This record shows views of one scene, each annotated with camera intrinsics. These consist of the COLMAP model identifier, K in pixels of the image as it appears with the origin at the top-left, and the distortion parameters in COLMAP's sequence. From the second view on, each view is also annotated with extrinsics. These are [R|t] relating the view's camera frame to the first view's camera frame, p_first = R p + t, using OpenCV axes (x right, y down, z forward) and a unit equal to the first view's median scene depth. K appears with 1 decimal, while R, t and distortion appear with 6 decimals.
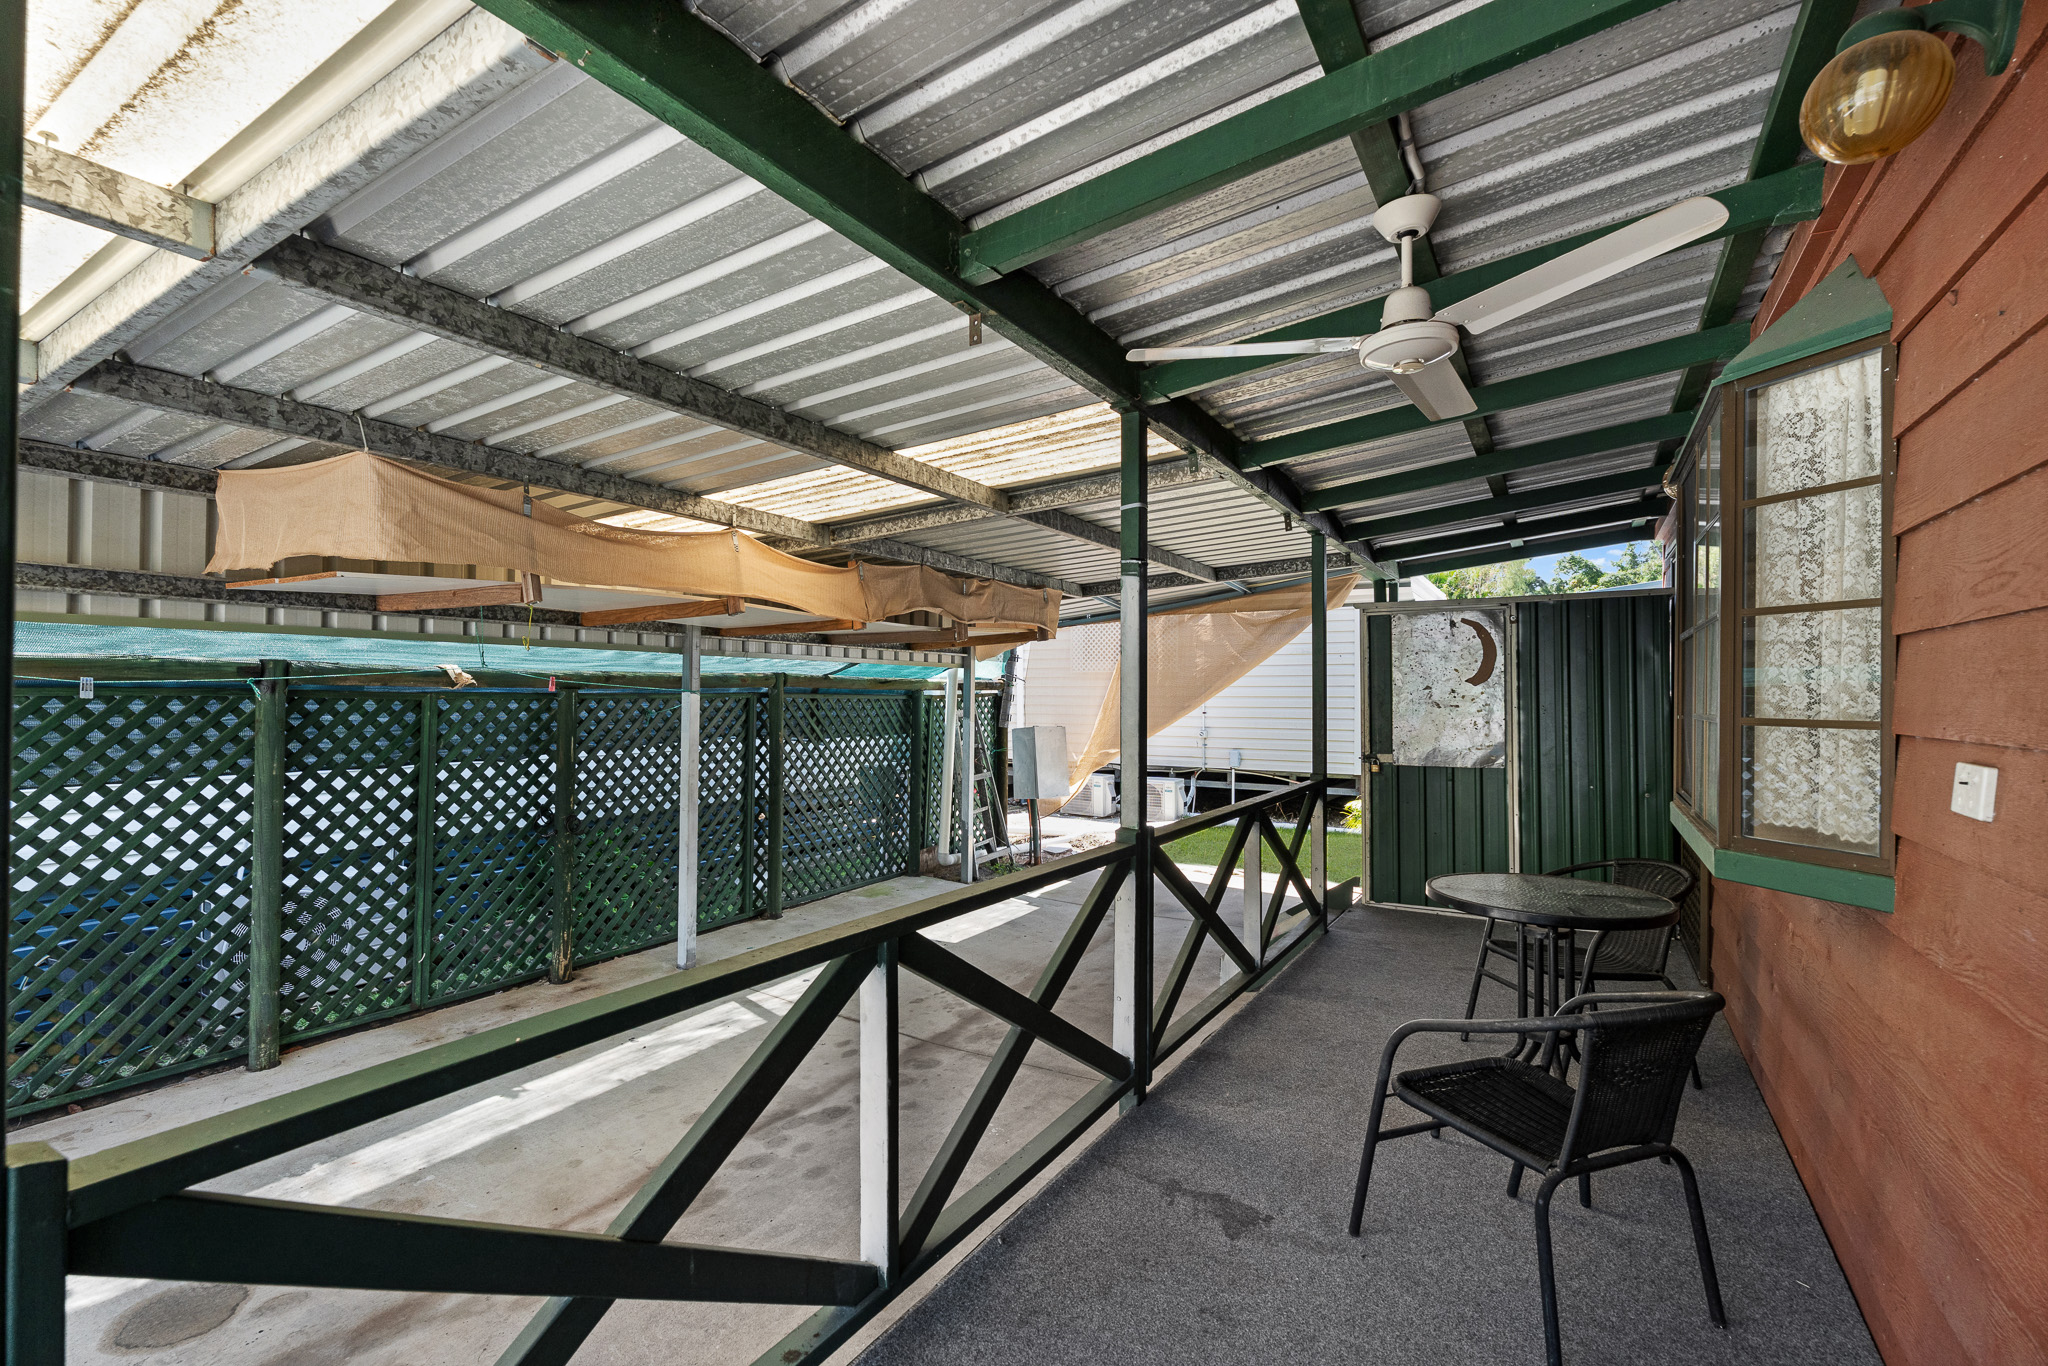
lens RADIAL K [[938.2, 0, 1023.7], [0, 938.2, 683.5], [0, 0, 1]] dist [-0.003632, -0.000425]
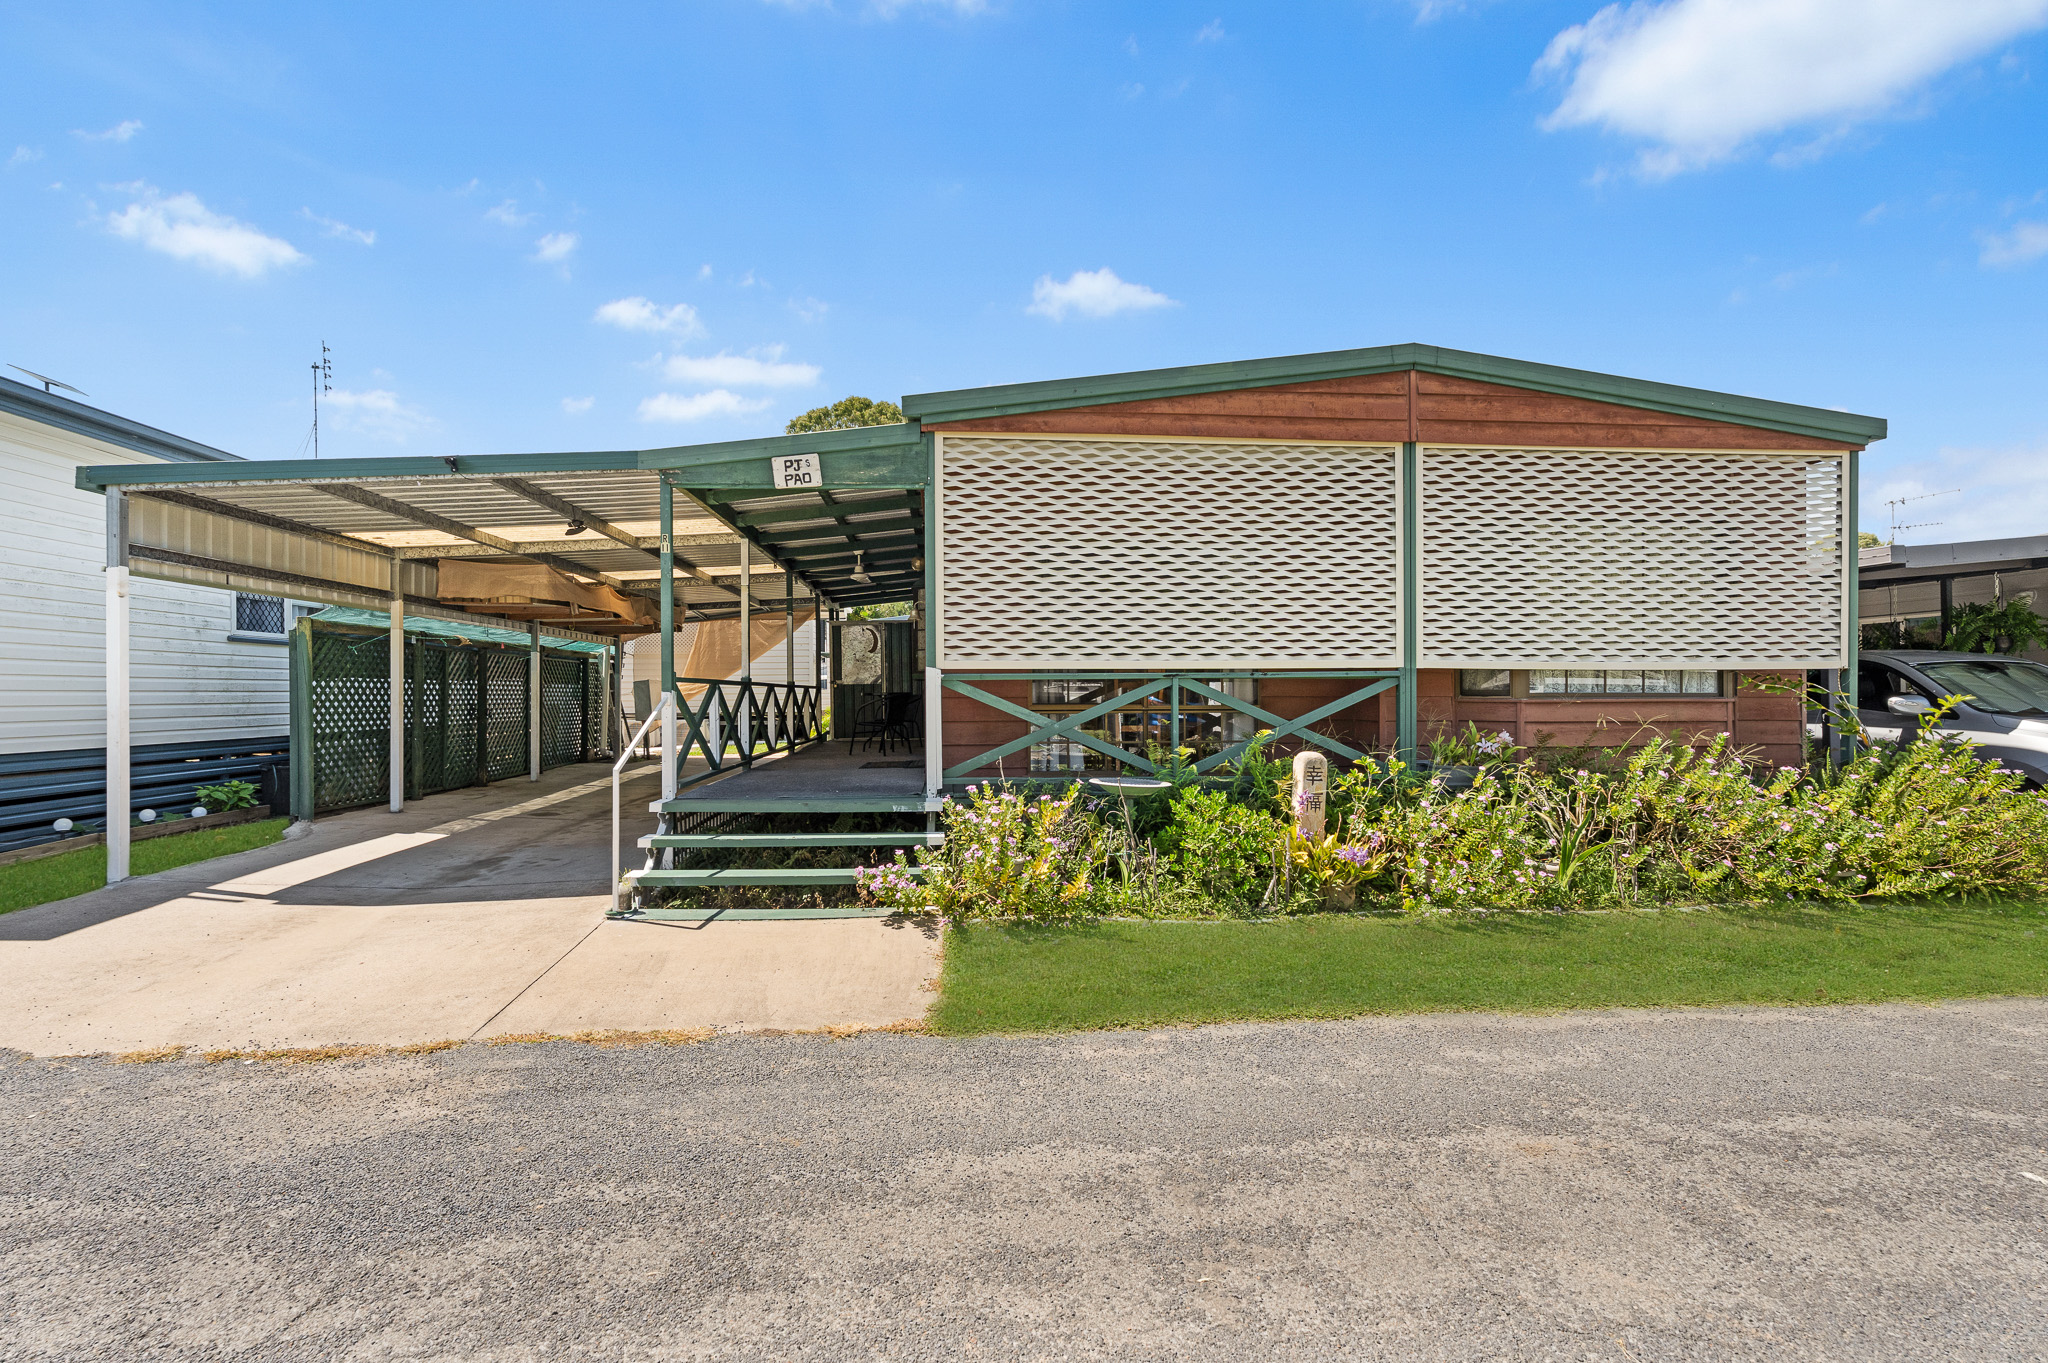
lens RADIAL K [[938.2, 0, 1023.6], [0, 938.2, 689.7], [0, 0, 1]] dist [-0.003632, -0.000425]
pose [[0.818850, -0.008182, 0.573949, -0.649386], [0.003402, 0.999950, 0.009401, 0.076075], [-0.573997, -0.005745, 0.818837, -1.337172]]
